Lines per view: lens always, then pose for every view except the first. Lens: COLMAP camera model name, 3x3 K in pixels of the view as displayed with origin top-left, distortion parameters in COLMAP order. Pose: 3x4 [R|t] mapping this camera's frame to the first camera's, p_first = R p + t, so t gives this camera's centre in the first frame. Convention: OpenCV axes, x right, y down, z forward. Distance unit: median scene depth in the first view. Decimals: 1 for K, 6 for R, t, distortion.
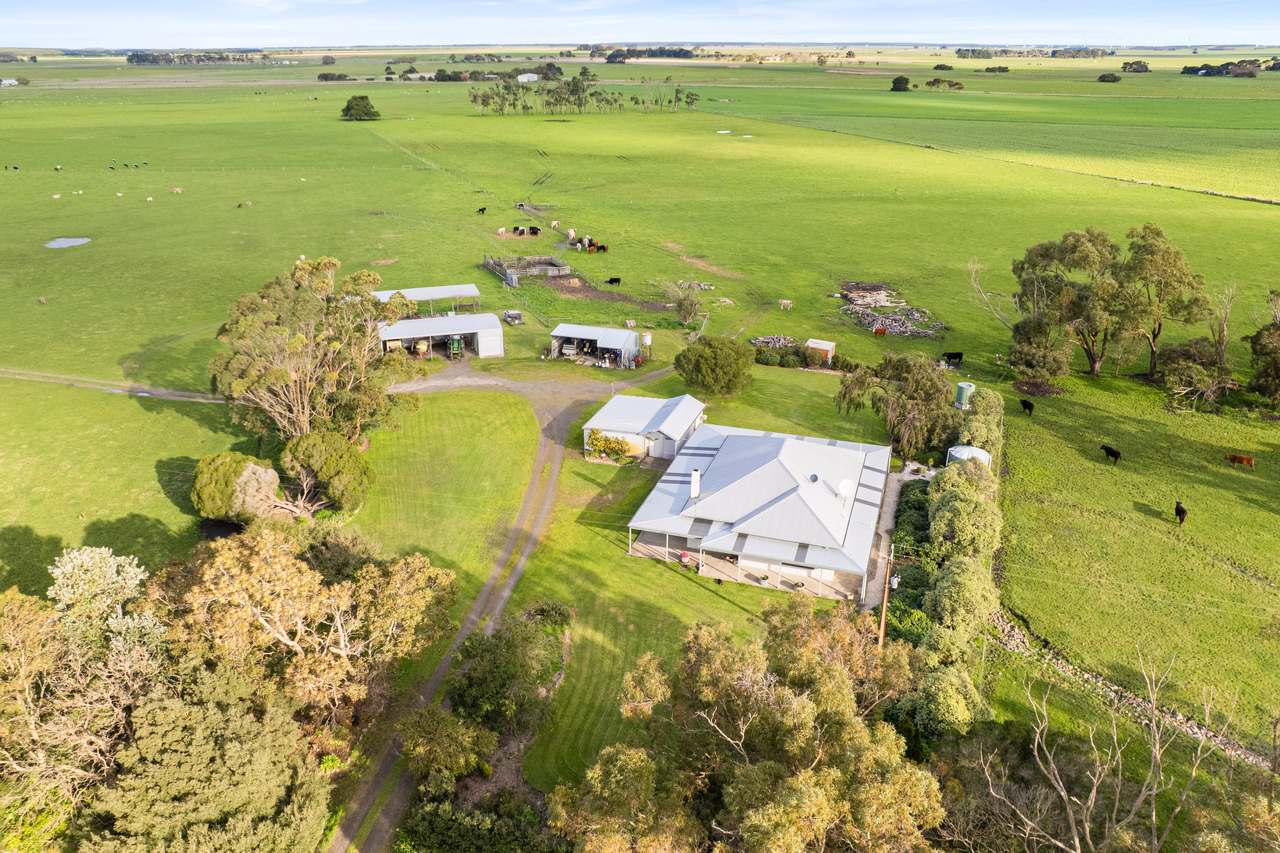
lens RADIAL K [[954.2, 0, 640.0], [0, 954.2, 426.5], [0, 0, 1]] dist [-0.051476, 0.043978]
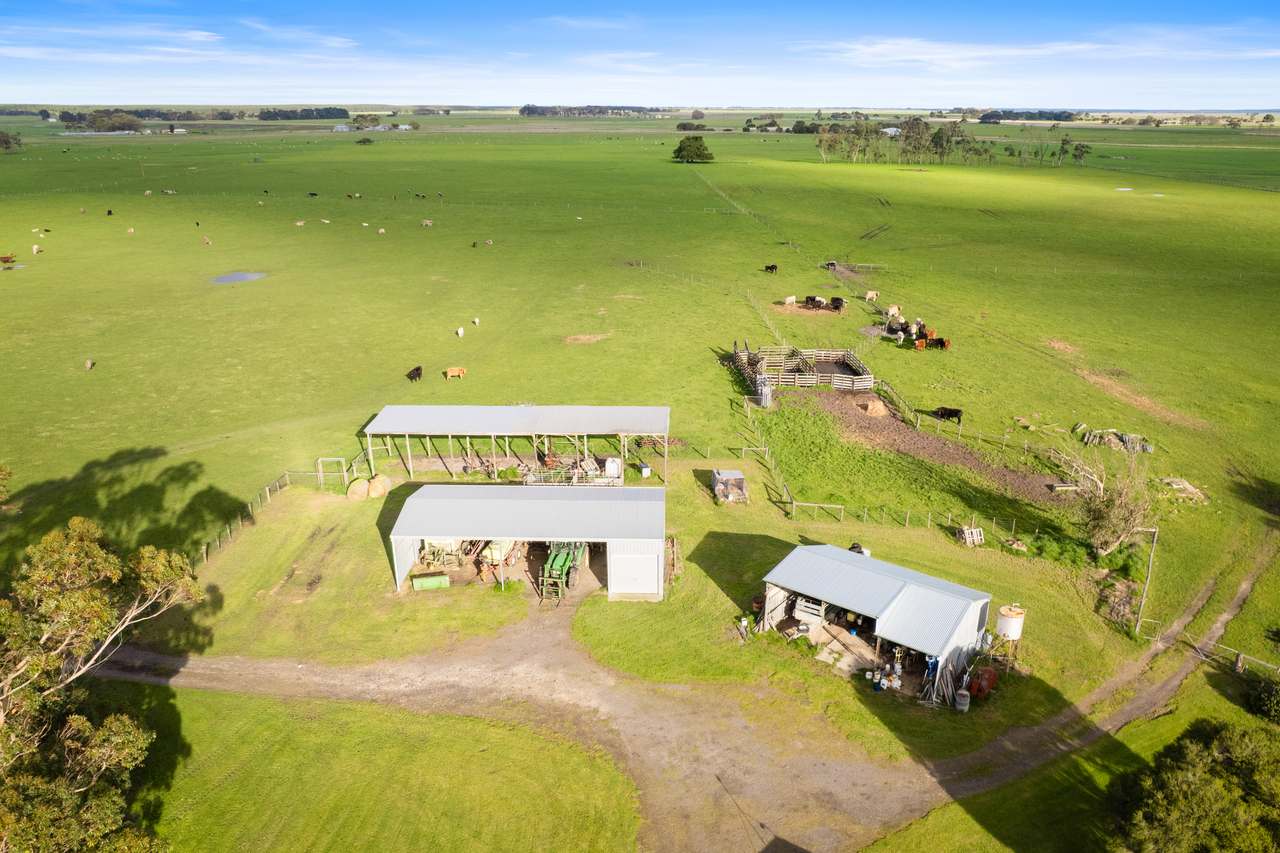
lens RADIAL K [[954.2, 0, 640.0], [0, 954.2, 426.5], [0, 0, 1]] dist [-0.051476, 0.043978]
pose [[0.934920, 0.112123, -0.336680, -0.004289], [-0.131005, 0.990805, -0.033821, -0.046311], [0.329792, 0.075726, 0.941012, 0.193510]]
